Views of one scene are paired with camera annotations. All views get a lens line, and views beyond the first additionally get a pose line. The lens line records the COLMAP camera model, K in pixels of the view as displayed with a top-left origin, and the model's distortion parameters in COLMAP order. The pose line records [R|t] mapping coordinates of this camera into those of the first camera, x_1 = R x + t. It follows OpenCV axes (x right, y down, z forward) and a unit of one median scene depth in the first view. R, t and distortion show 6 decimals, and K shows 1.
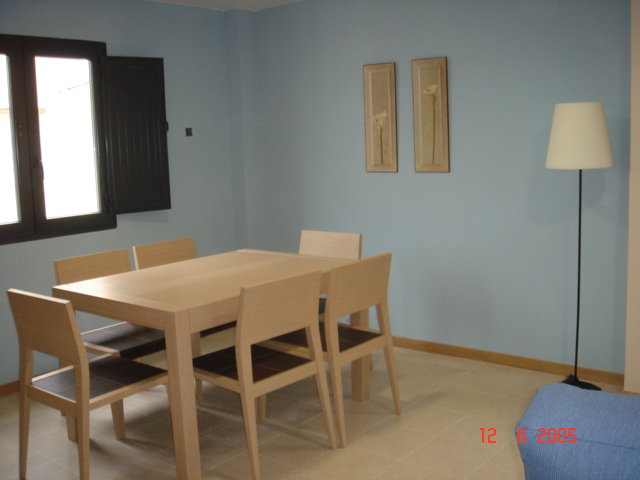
lens RADIAL K [[700.3, 0, 320.0], [0, 700.3, 240.0], [0, 0, 1]] dist [-0.194754, 0.124524]
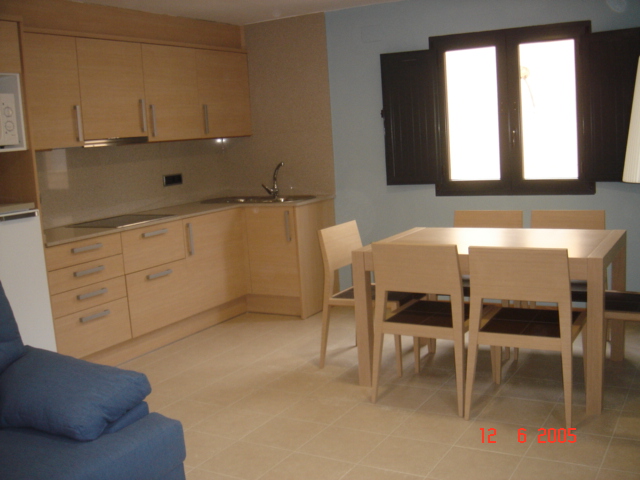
lens RADIAL K [[700.3, 0, 320.0], [0, 700.3, 240.0], [0, 0, 1]] dist [-0.194754, 0.124524]
pose [[0.161594, 0.170966, -0.971935, 0.698025], [-0.072100, 0.984292, 0.161153, -0.089999], [0.984220, 0.044035, 0.171383, 0.416622]]
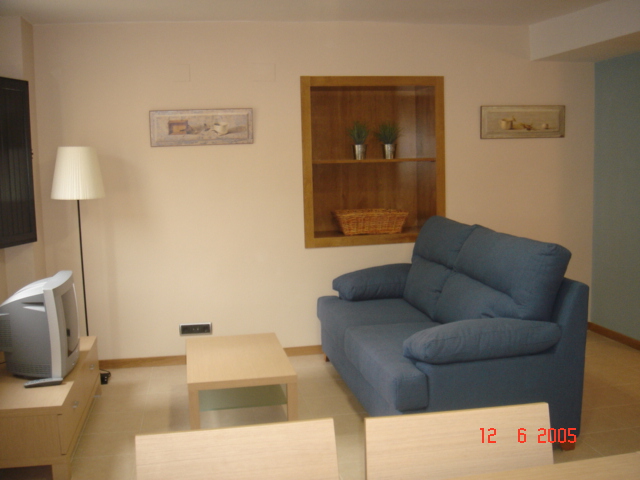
lens RADIAL K [[700.3, 0, 320.0], [0, 700.3, 240.0], [0, 0, 1]] dist [-0.194754, 0.124524]
pose [[0.643372, -0.061840, 0.763052, -0.741607], [0.098080, 0.995176, -0.002045, -0.006371], [-0.759245, 0.076155, 0.646334, 0.117822]]
